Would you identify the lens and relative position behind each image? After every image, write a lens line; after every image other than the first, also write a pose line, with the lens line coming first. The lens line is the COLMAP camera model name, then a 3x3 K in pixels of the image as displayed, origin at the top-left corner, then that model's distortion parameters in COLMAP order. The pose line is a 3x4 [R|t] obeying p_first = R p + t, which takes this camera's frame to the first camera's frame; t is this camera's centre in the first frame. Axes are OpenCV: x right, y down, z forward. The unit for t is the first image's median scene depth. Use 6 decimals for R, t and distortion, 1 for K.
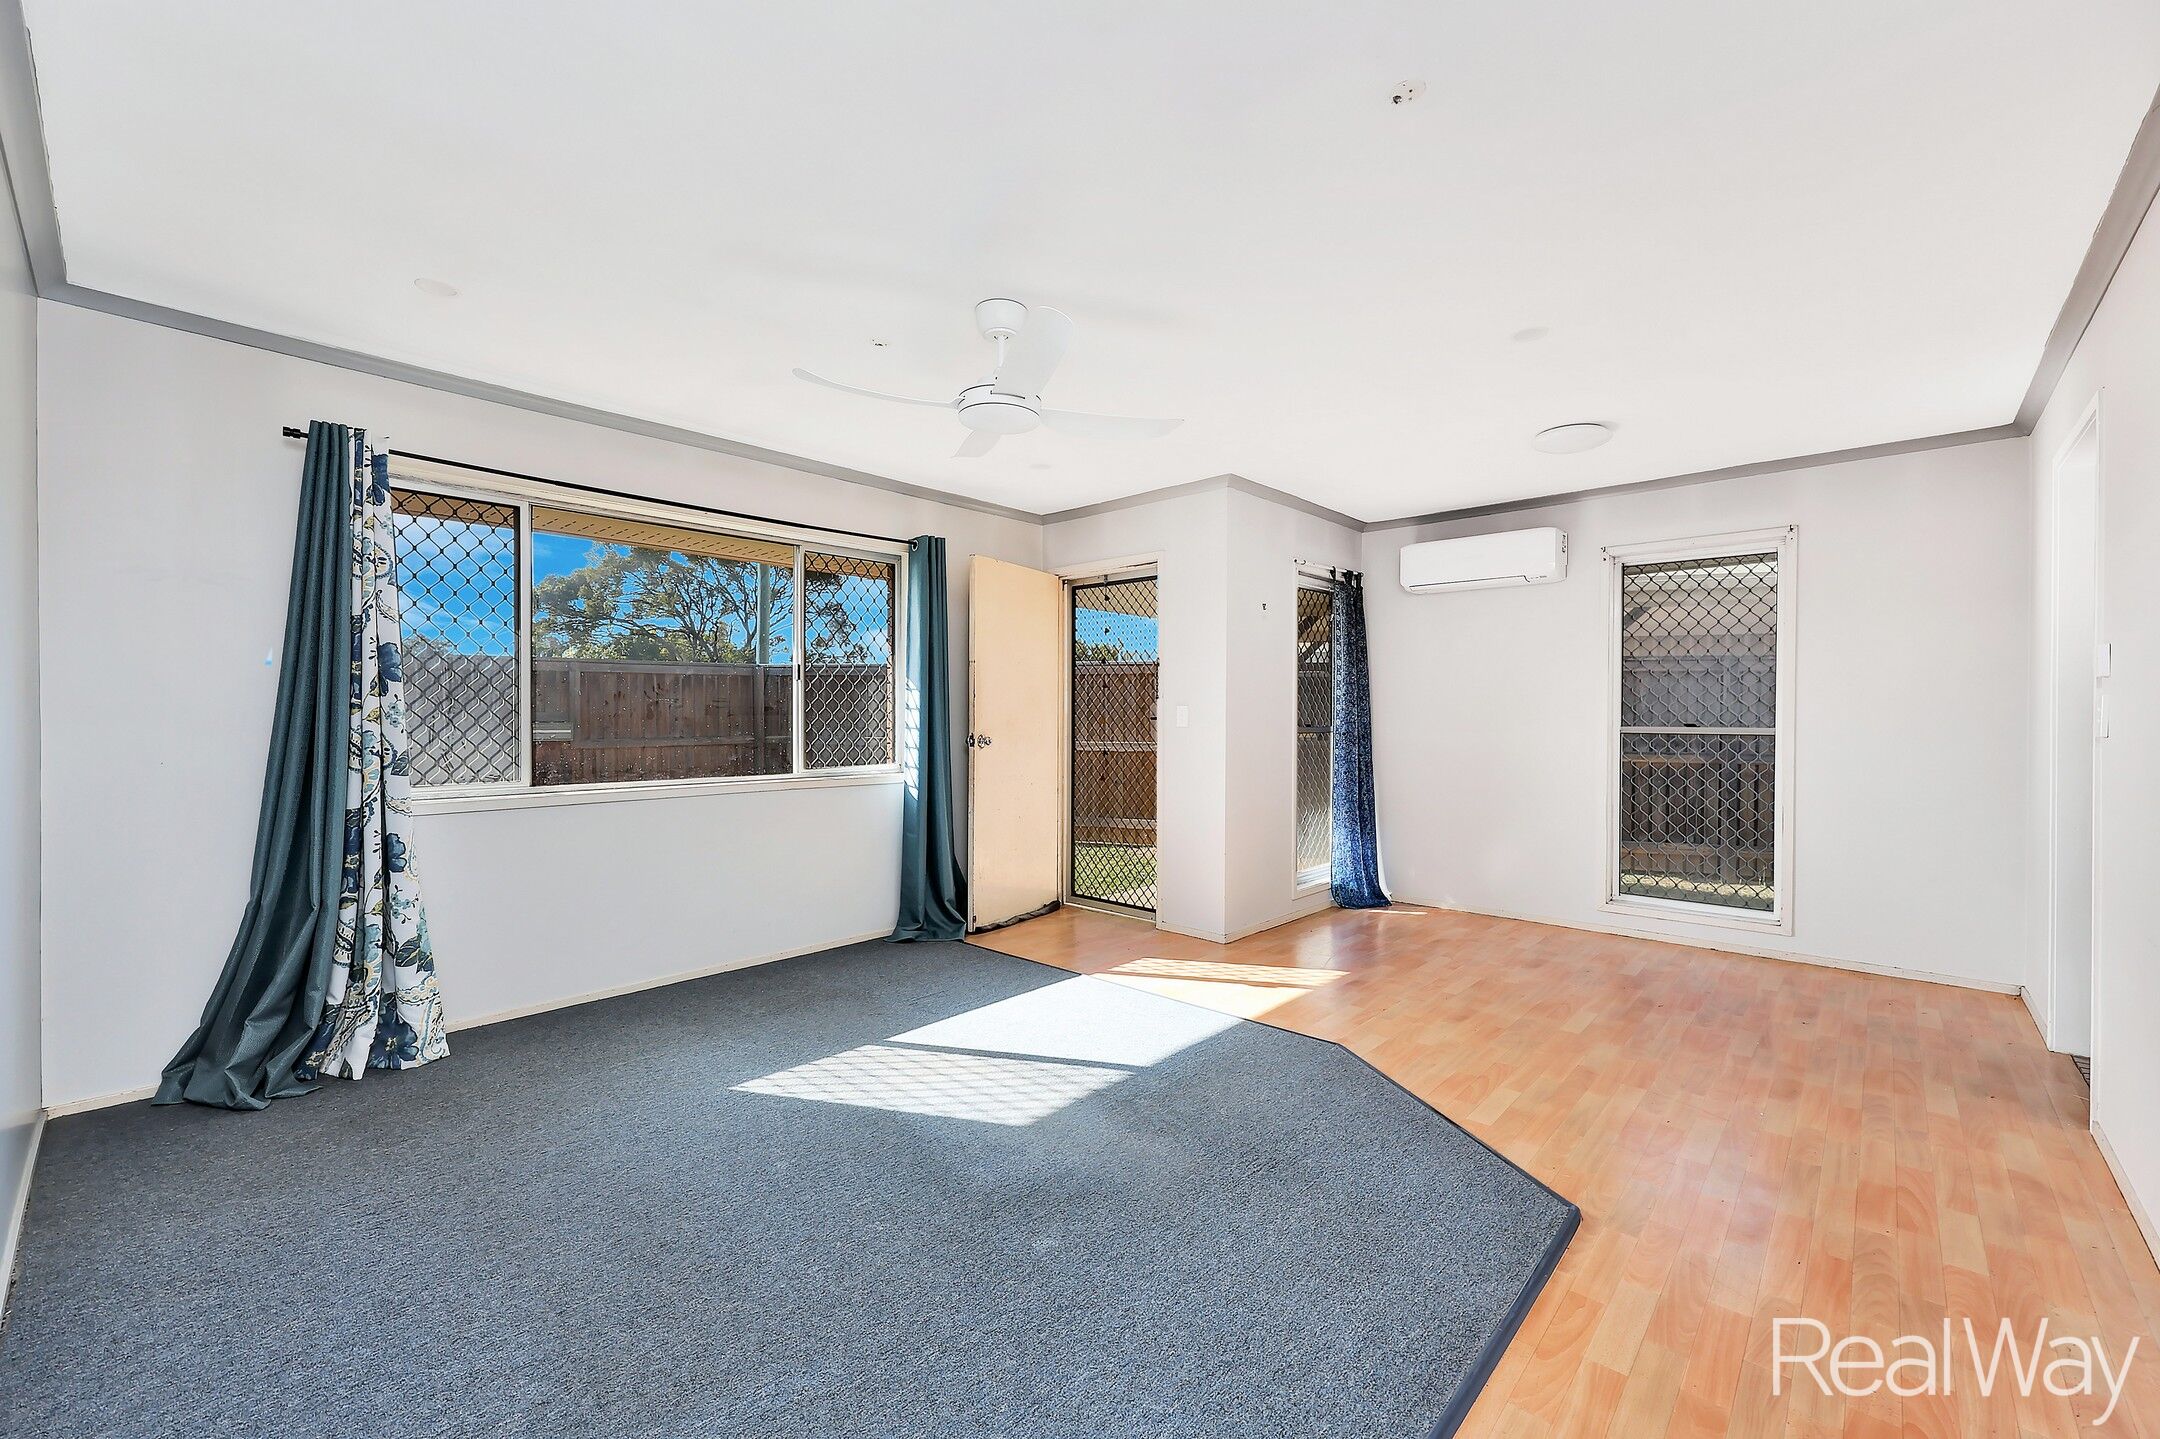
lens RADIAL K [[875.7, 0, 1080.0], [0, 875.7, 719.5], [0, 0, 1]] dist [-0.003805, -0.000320]
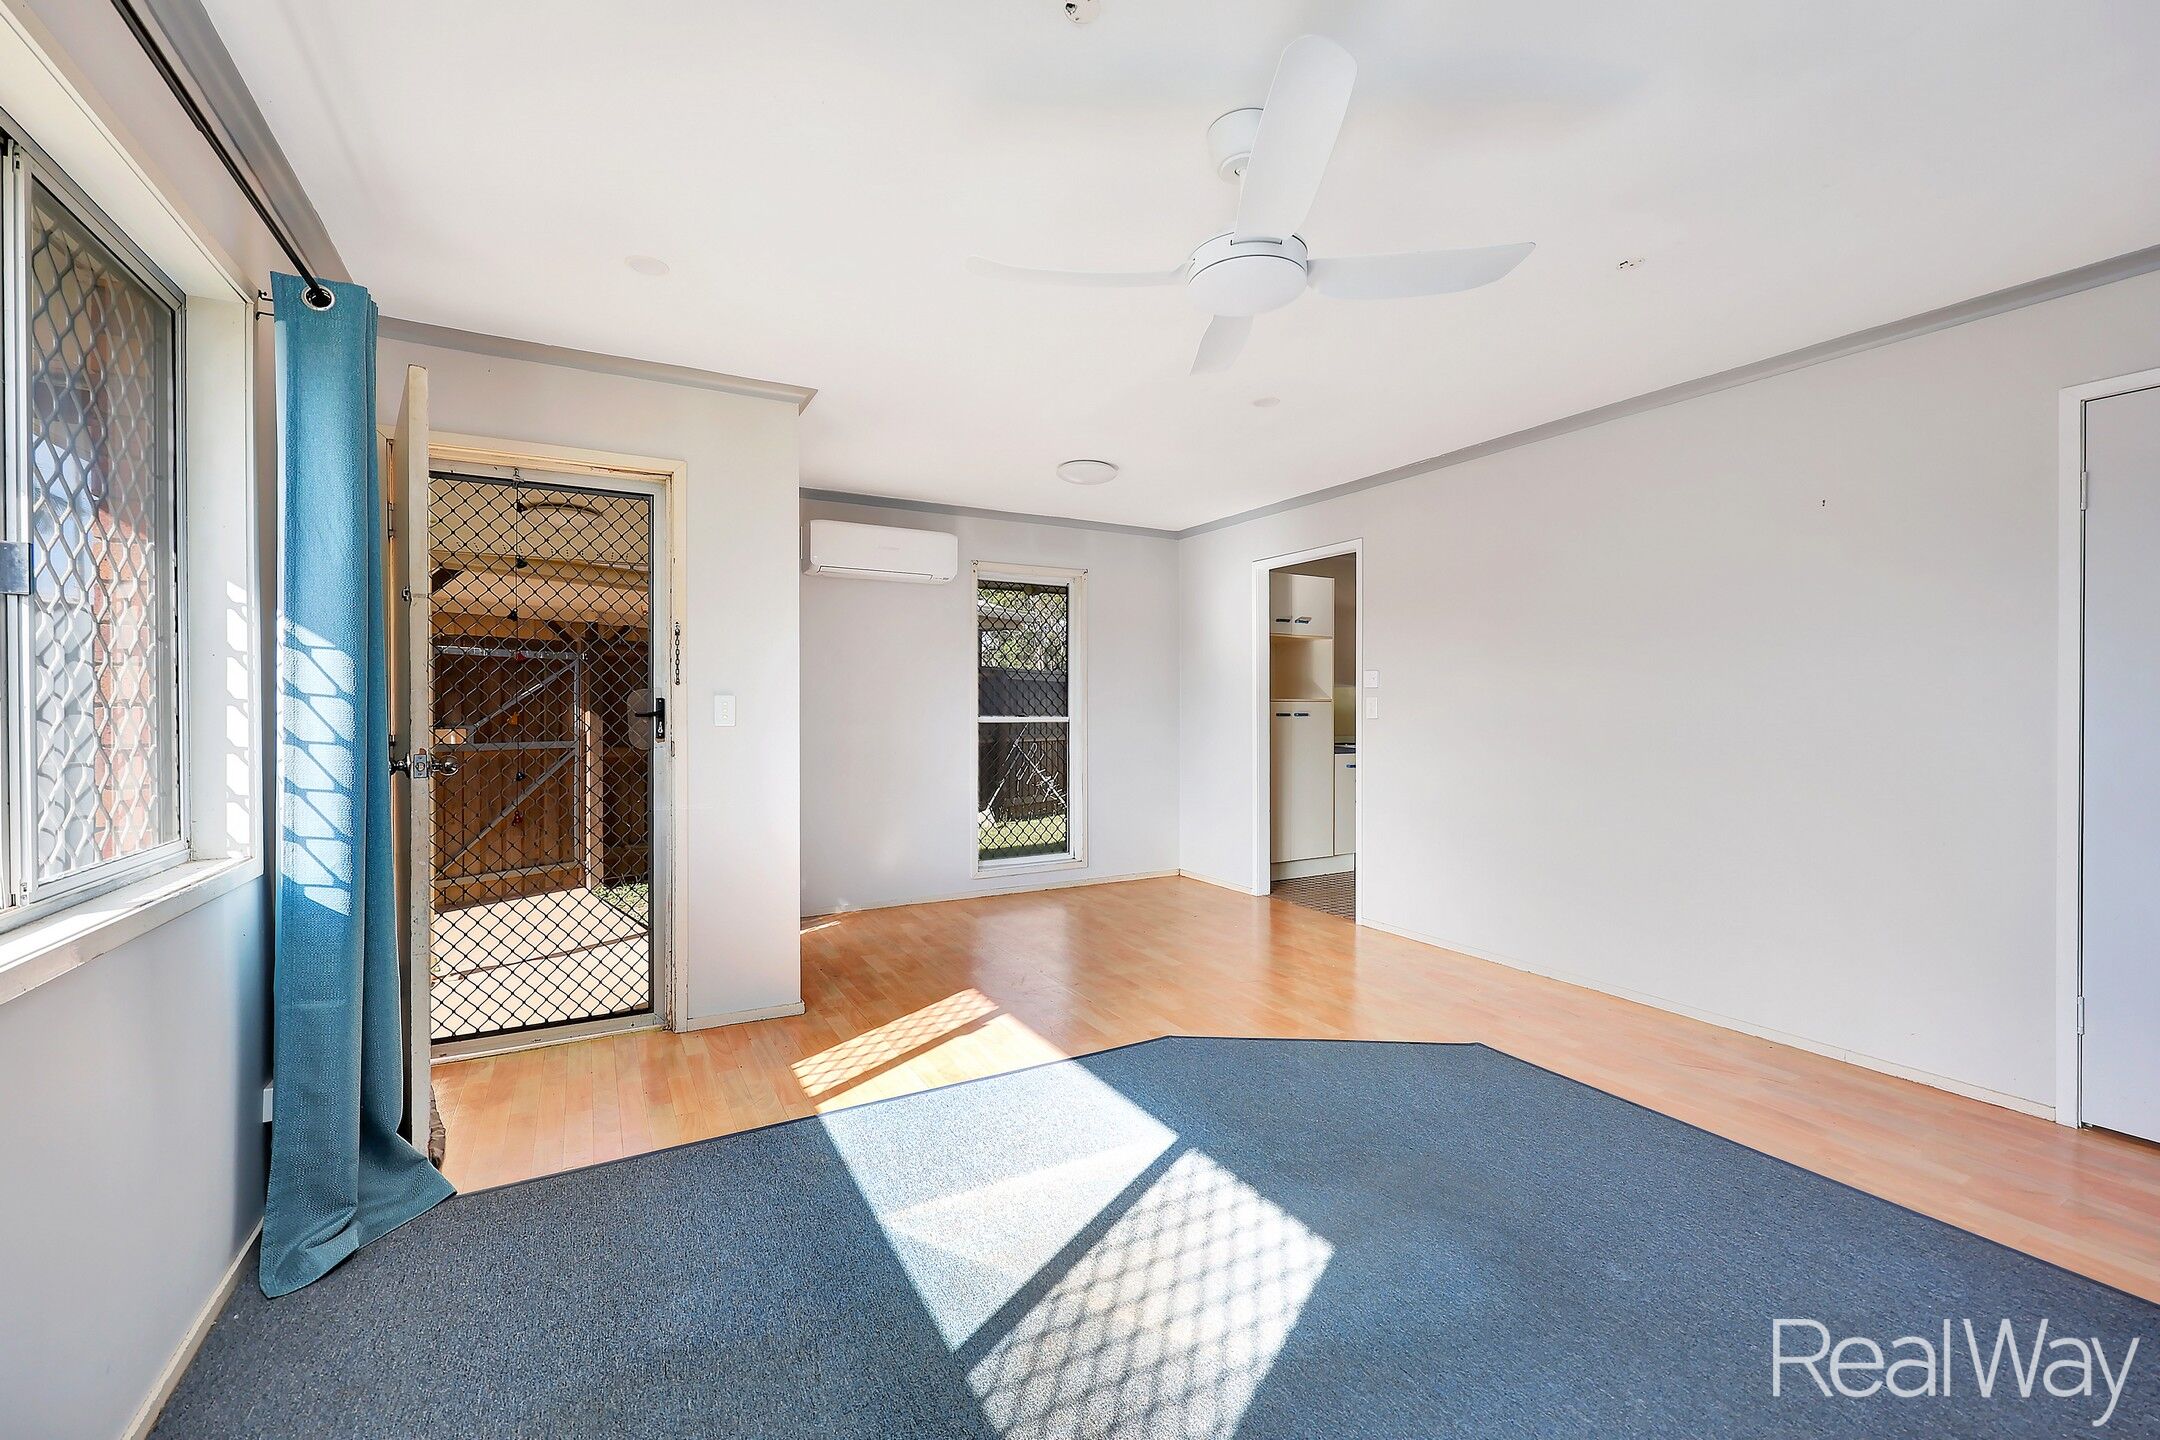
lens RADIAL K [[875.7, 0, 1080.0], [0, 875.7, 720.0], [0, 0, 1]] dist [-0.003805, -0.000320]
pose [[0.315944, -0.018802, 0.948591, -0.635079], [0.008318, 0.999820, 0.017046, -0.009907], [-0.948741, 0.002505, 0.316044, 0.719347]]
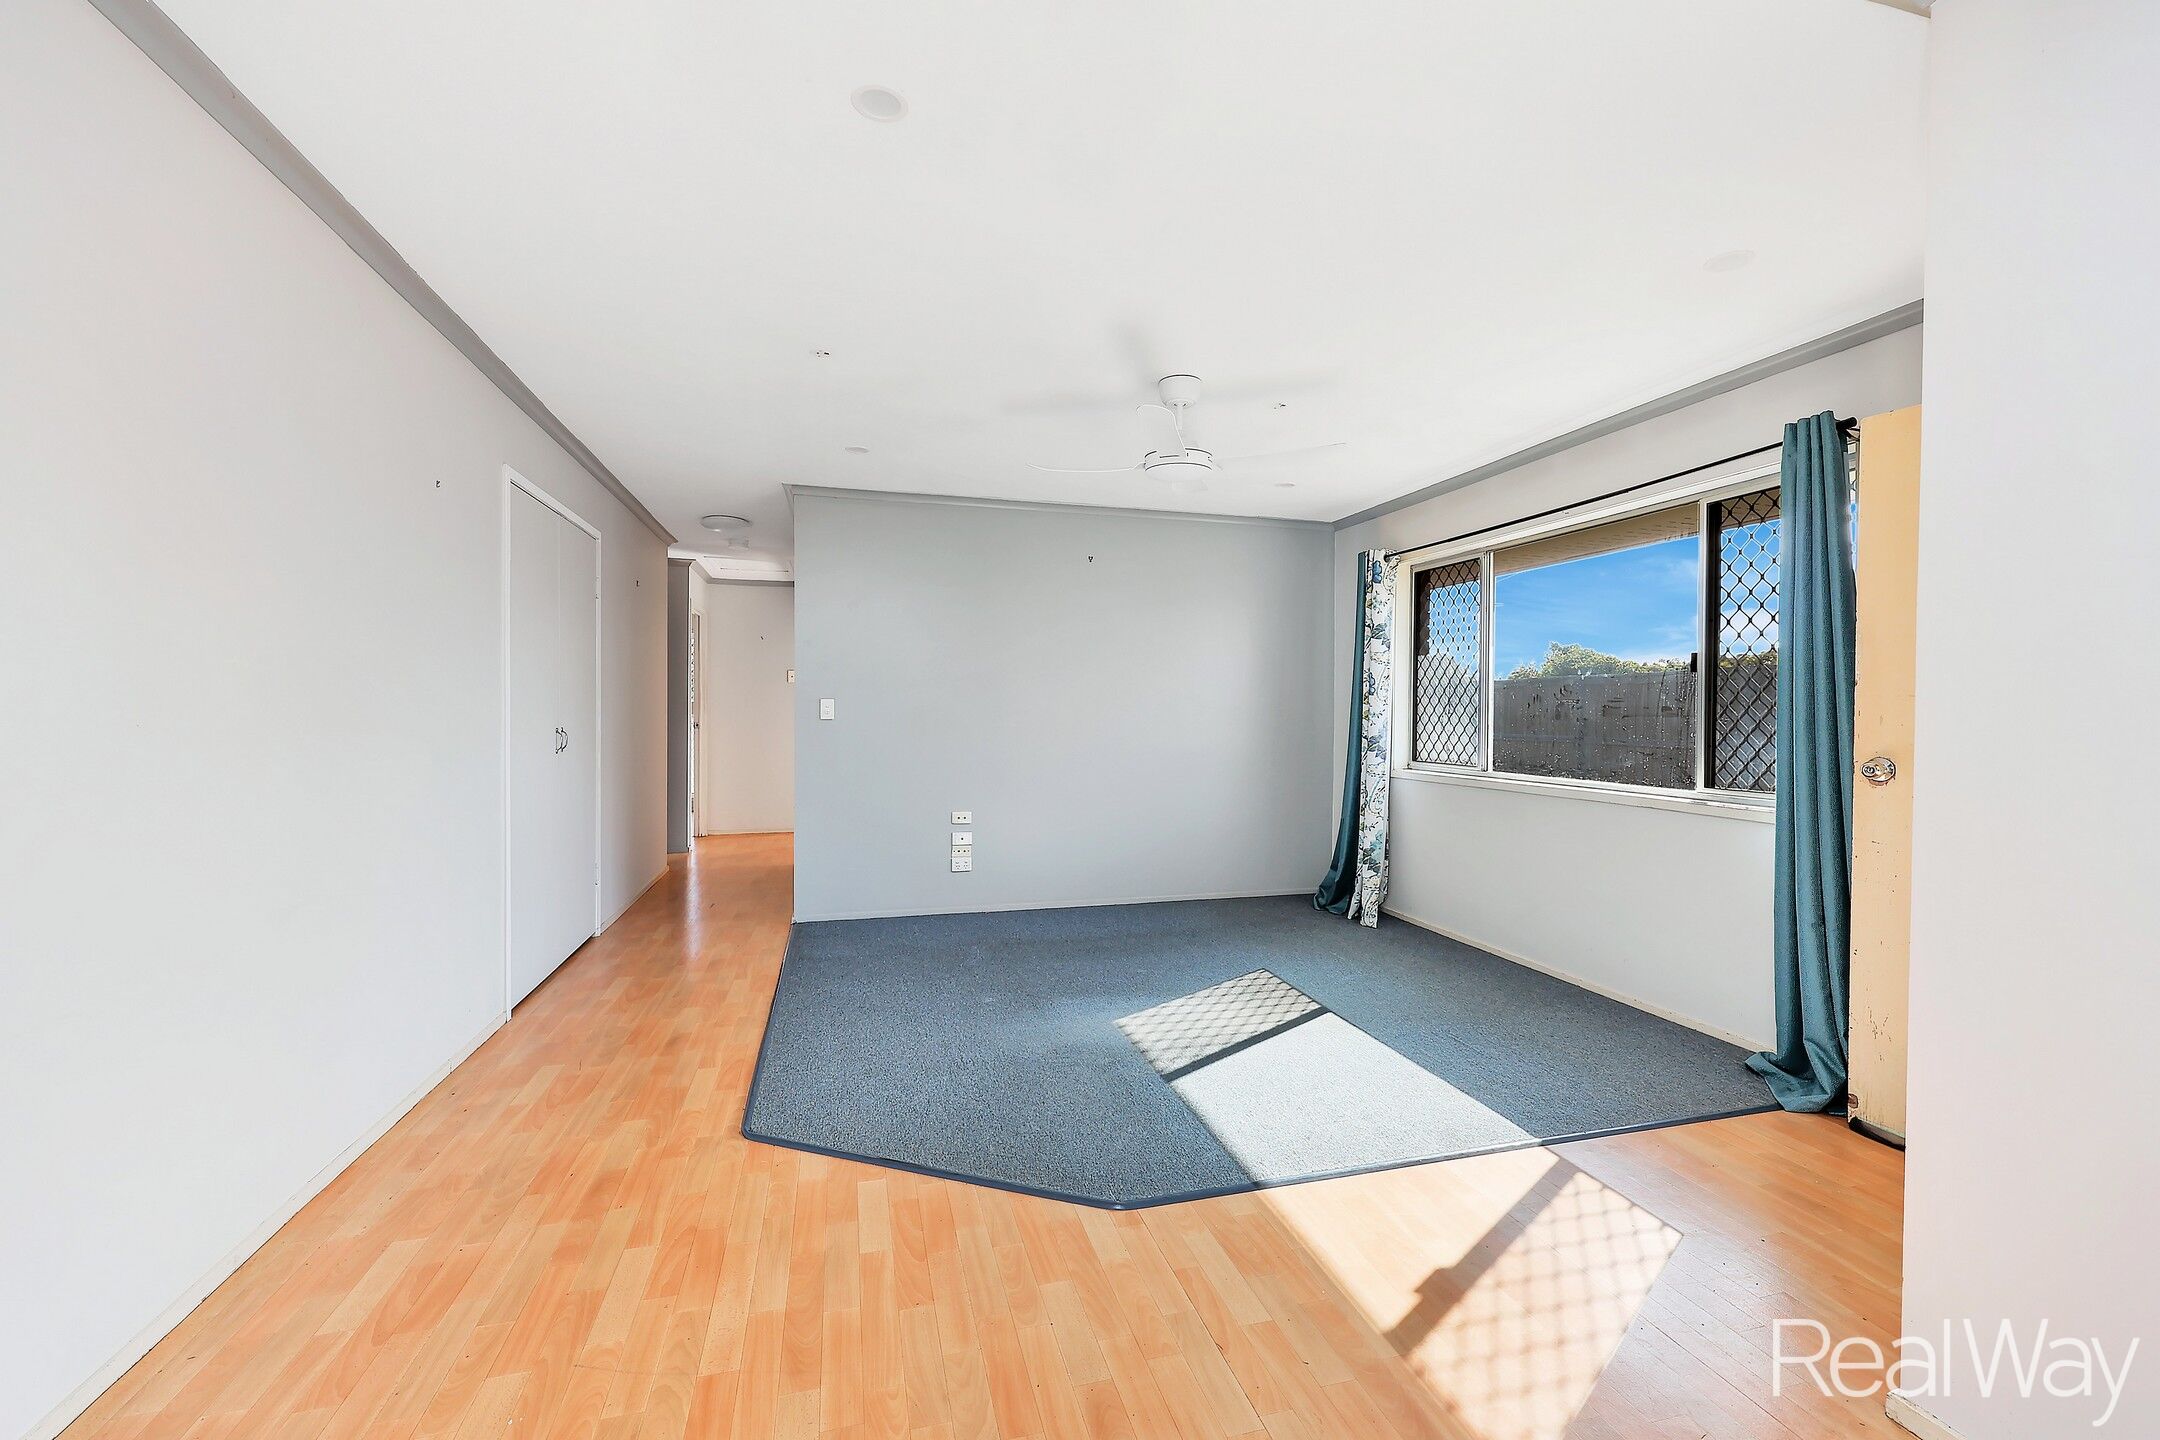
lens RADIAL K [[875.7, 0, 1080.0], [0, 875.7, 720.0], [0, 0, 1]] dist [-0.003805, -0.000320]
pose [[-0.532730, 0.004591, -0.846273, 0.815067], [-0.012231, 0.999839, 0.013123, -0.008360], [0.846197, 0.017342, -0.532588, 1.232135]]
